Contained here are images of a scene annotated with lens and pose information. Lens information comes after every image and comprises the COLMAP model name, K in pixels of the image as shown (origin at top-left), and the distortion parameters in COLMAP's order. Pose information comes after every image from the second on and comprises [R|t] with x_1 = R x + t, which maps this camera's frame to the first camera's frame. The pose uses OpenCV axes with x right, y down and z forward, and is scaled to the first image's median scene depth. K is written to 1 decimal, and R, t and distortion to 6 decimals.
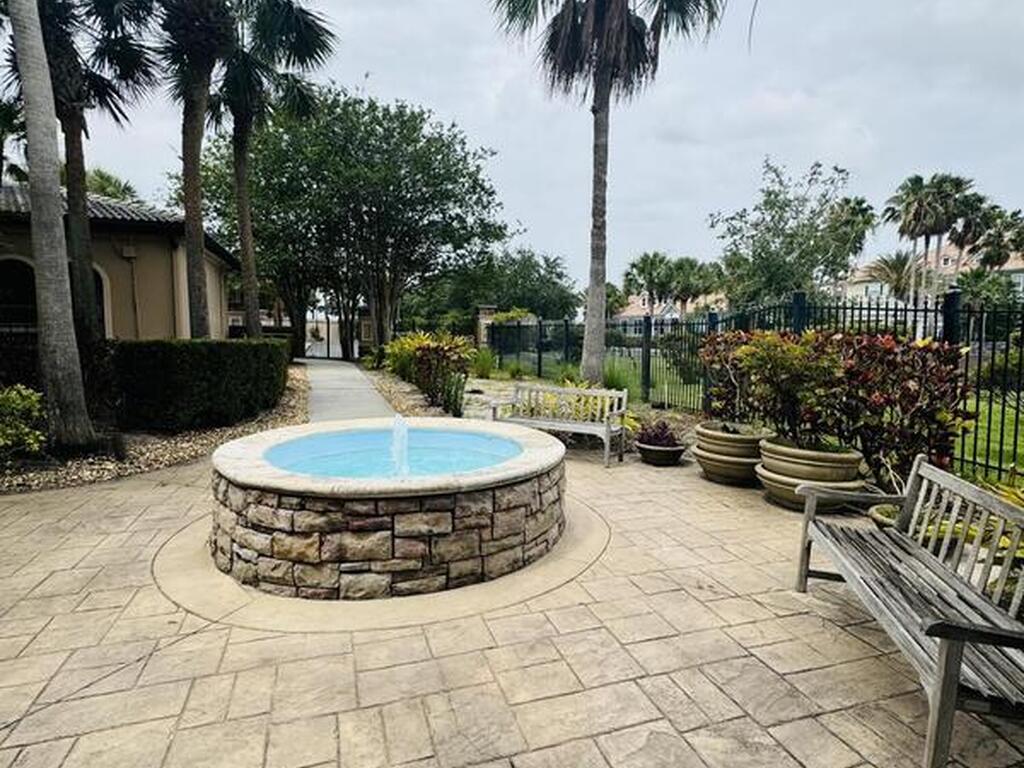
lens RADIAL K [[547.0, 0, 512.6], [0, 547.0, 382.4], [0, 0, 1]] dist [-0.004035, -0.000376]
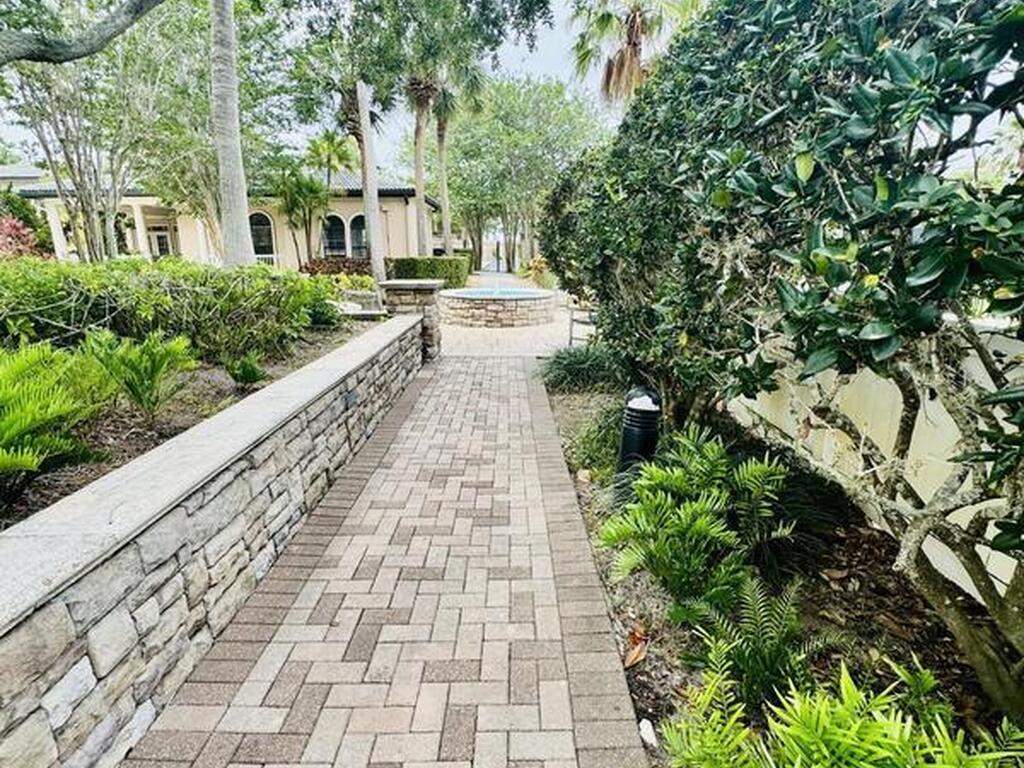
lens RADIAL K [[547.0, 0, 513.8], [0, 547.0, 382.4], [0, 0, 1]] dist [-0.004035, -0.000376]
pose [[0.948717, 0.062495, -0.309888, 0.322419], [-0.017353, 0.989082, 0.146344, 0.065084], [0.315650, -0.133461, 0.939443, -0.701943]]
